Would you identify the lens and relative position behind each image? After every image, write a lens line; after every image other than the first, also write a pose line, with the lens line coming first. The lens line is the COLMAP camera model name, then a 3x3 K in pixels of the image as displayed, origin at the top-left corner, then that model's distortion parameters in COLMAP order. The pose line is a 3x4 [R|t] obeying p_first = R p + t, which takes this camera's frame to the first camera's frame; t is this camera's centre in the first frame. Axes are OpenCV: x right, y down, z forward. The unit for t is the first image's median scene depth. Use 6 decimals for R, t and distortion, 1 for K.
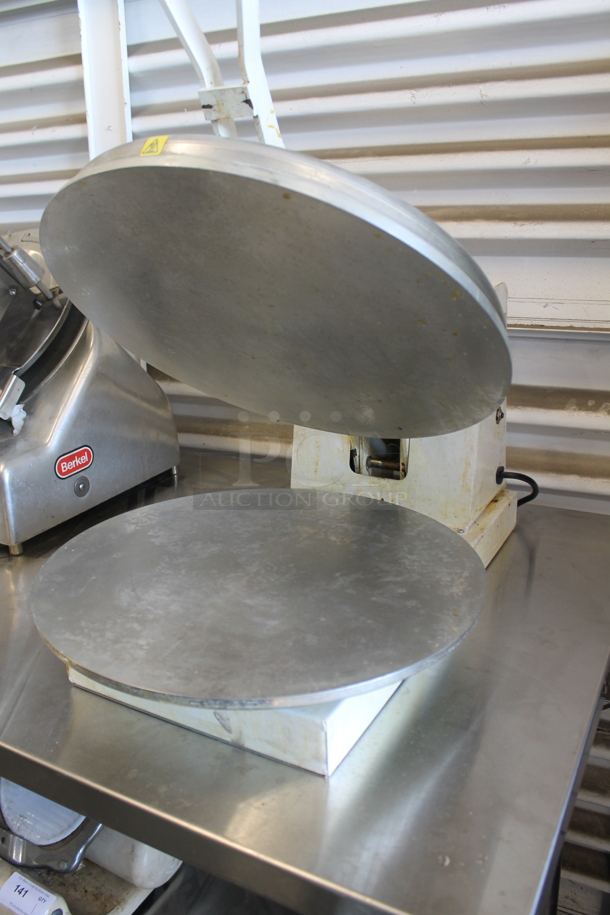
lens RADIAL K [[764.3, 0, 305.0], [0, 764.3, 457.5], [0, 0, 1]] dist [-0.168190, 0.133600]
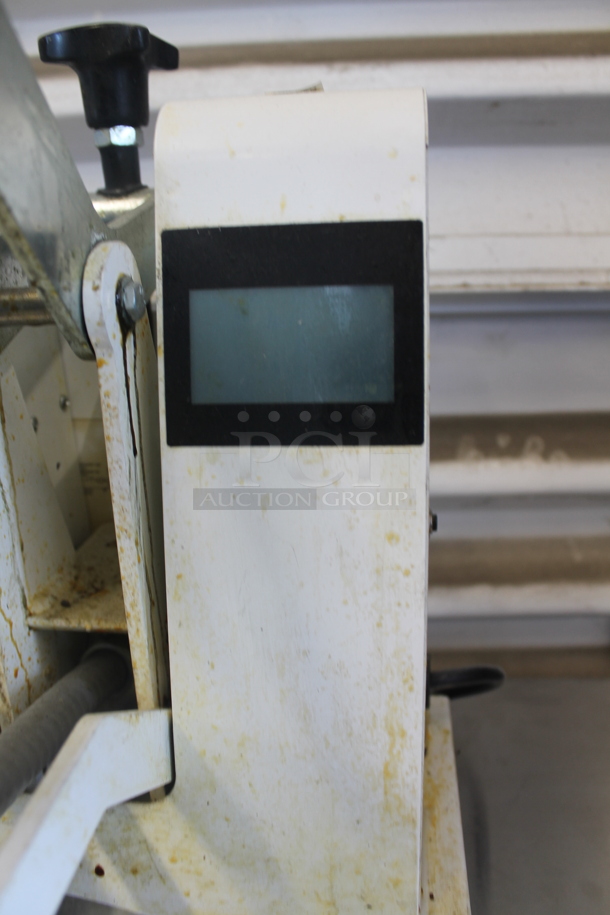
lens RADIAL K [[764.3, 0, 305.0], [0, 764.3, 457.5], [0, 0, 1]] dist [-0.168190, 0.133600]
pose [[0.920575, -0.109728, 0.374836, 0.074683], [0.124682, 0.992071, -0.015798, -0.073442], [-0.370130, 0.061279, 0.926957, 0.608459]]
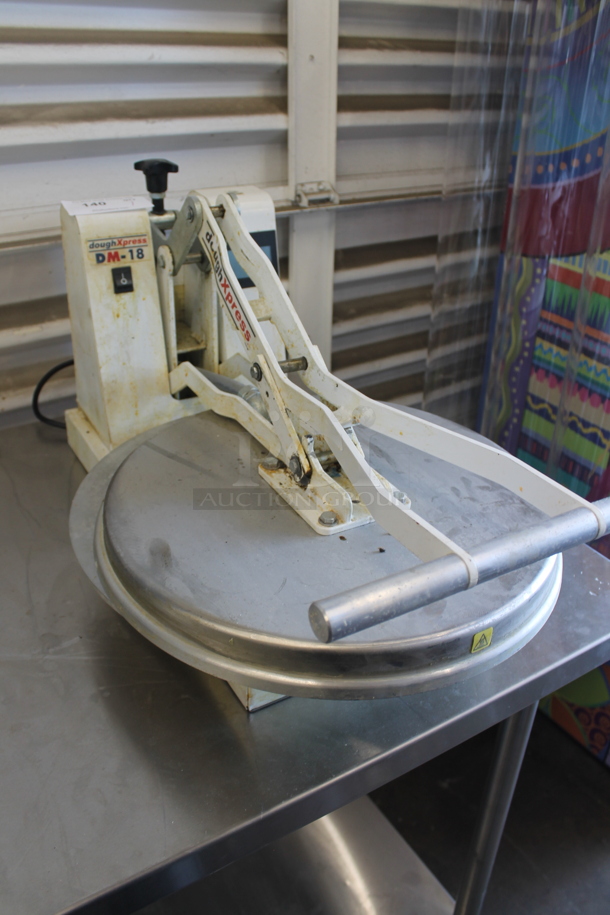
lens RADIAL K [[764.3, 0, 305.0], [0, 764.3, 457.5], [0, 0, 1]] dist [-0.168190, 0.133600]
pose [[0.501846, -0.381586, 0.776236, -0.561347], [0.230735, 0.923967, 0.305035, -0.150786], [-0.833614, 0.026024, 0.551735, 0.286115]]
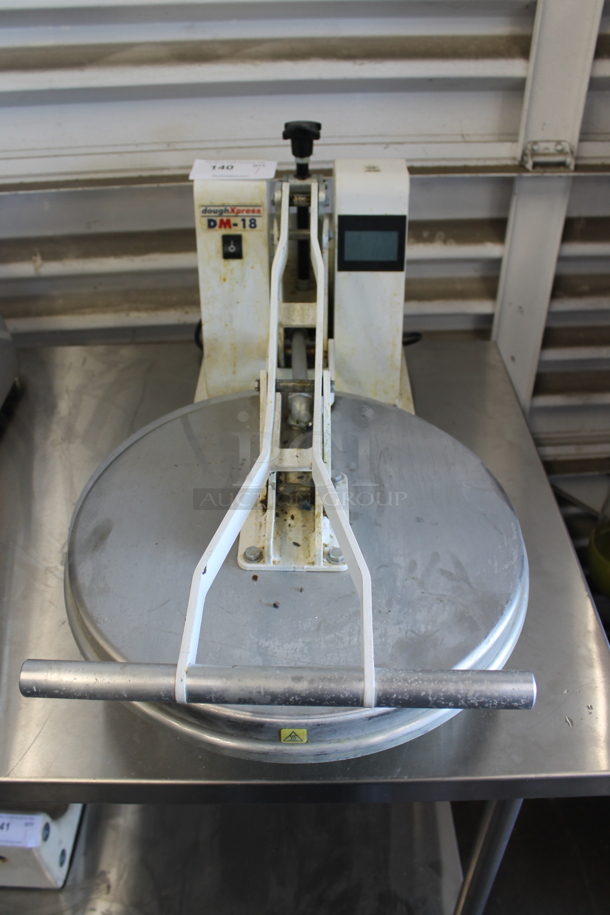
lens RADIAL K [[764.3, 0, 305.0], [0, 764.3, 457.5], [0, 0, 1]] dist [-0.168190, 0.133600]
pose [[0.876582, -0.282851, 0.389357, -0.286226], [0.130787, 0.918614, 0.372885, -0.210399], [-0.463139, -0.275941, 0.842234, 0.095197]]
